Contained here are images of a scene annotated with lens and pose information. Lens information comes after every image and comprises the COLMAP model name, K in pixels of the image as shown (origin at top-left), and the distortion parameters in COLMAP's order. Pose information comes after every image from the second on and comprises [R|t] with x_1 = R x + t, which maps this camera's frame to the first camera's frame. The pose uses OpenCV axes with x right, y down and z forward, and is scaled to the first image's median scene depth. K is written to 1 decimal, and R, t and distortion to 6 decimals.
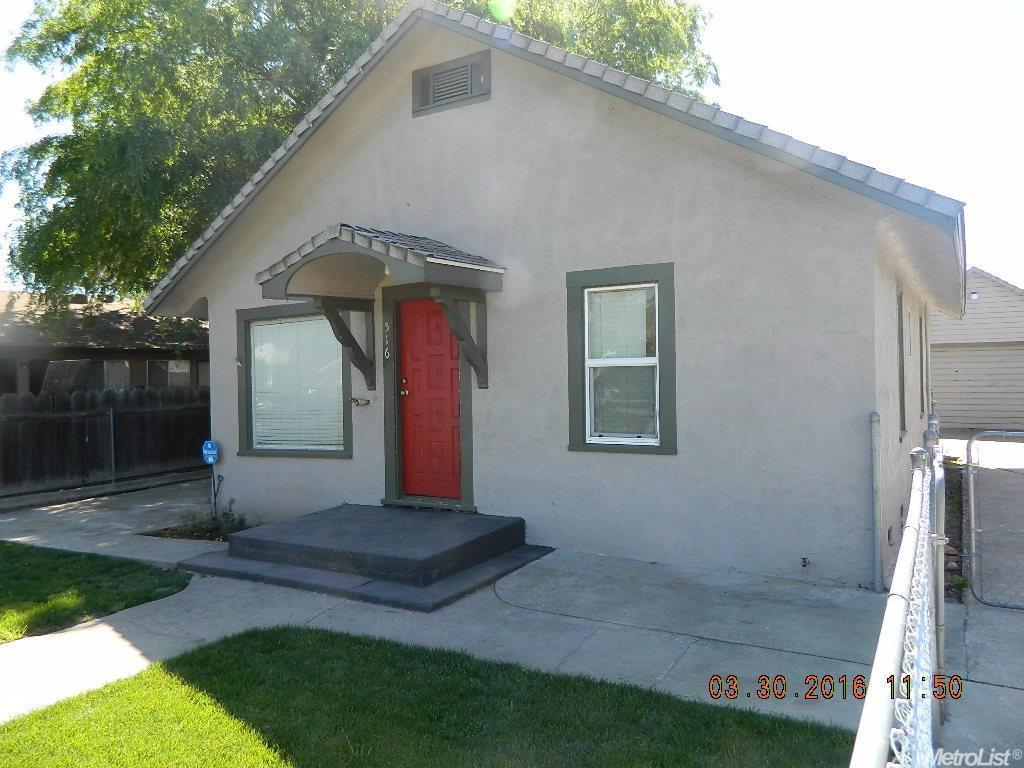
lens RADIAL K [[754.1, 0, 512.1], [0, 754.1, 382.7], [0, 0, 1]] dist [-0.004725, 0.004503]
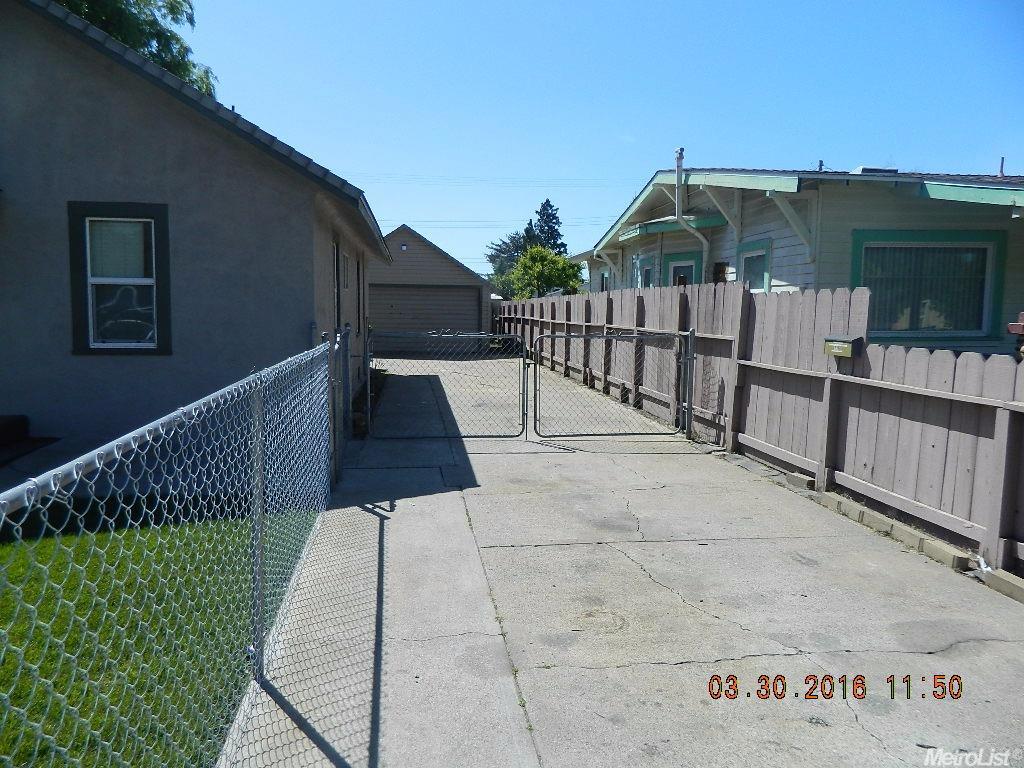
lens RADIAL K [[754.1, 0, 507.8], [0, 754.1, 385.6], [0, 0, 1]] dist [-0.004725, 0.004503]
pose [[0.786540, -0.033228, 0.616645, -0.118419], [-0.021941, 0.996417, 0.081678, 0.027629], [-0.617149, -0.077773, 0.782993, -0.347036]]
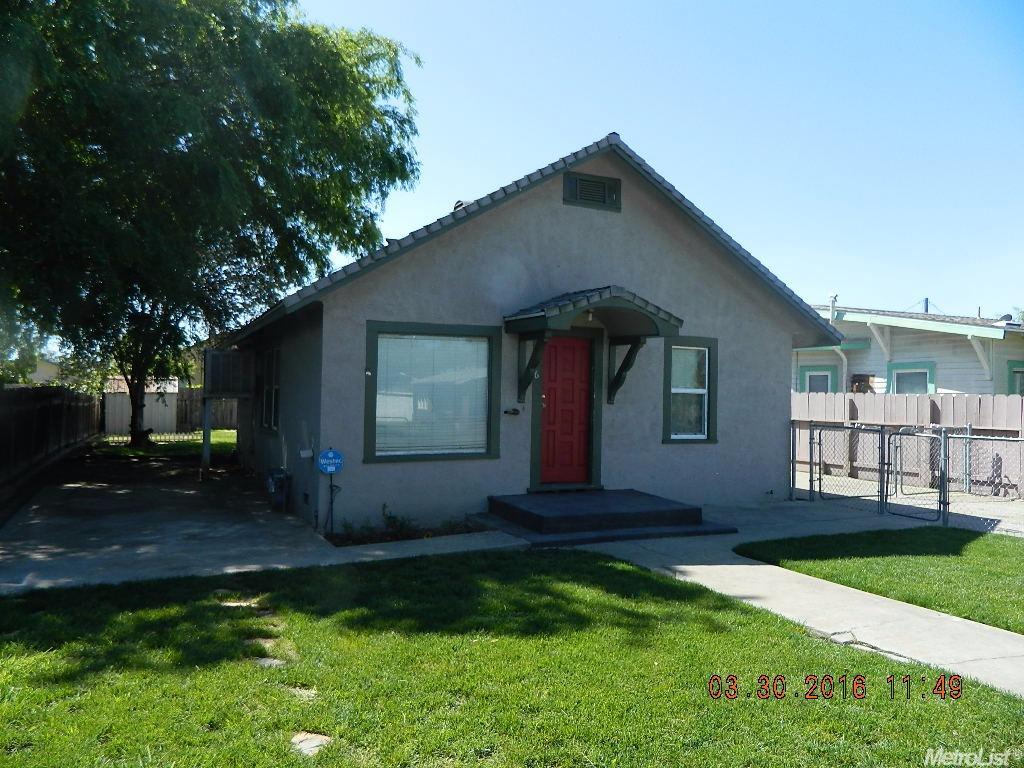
lens RADIAL K [[754.1, 0, 510.7], [0, 754.1, 385.7], [0, 0, 1]] dist [-0.004725, 0.004503]
pose [[0.565610, 0.044703, 0.823460, -1.464933], [-0.023941, 0.998999, -0.037788, 0.034482], [-0.824325, 0.001659, 0.566114, 0.348034]]
